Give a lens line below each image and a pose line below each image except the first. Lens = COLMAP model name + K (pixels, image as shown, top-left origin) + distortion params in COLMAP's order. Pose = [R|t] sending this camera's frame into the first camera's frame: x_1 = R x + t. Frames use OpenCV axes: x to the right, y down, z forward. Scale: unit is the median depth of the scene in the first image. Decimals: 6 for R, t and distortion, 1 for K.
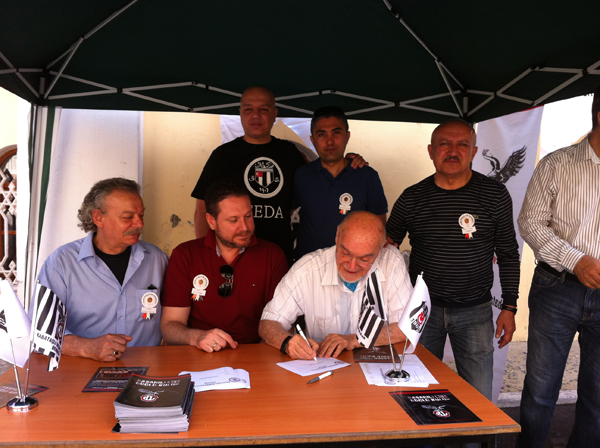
lens RADIAL K [[510.3, 0, 327.3], [0, 510.3, 204.2], [0, 0, 1]] dist [0.000916, -0.015078]
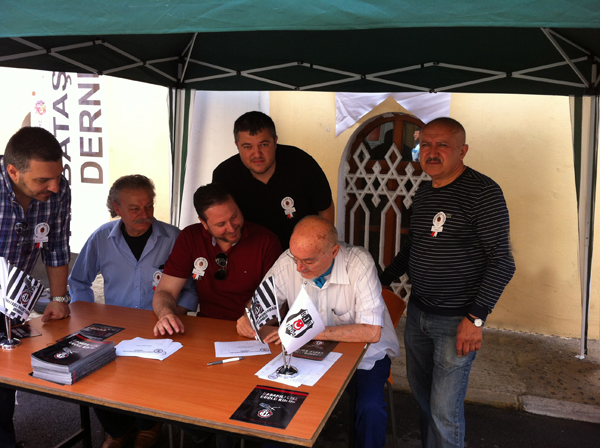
lens RADIAL K [[503.5, 0, 300.0], [0, 503.5, 224.0], [0, 0, 1]] dist [0.113061, -0.257547]
pose [[0.919362, 0.071948, -0.386778, 0.218468], [-0.027404, 0.992459, 0.119478, -0.043157], [0.392457, -0.099244, 0.914400, 0.016352]]
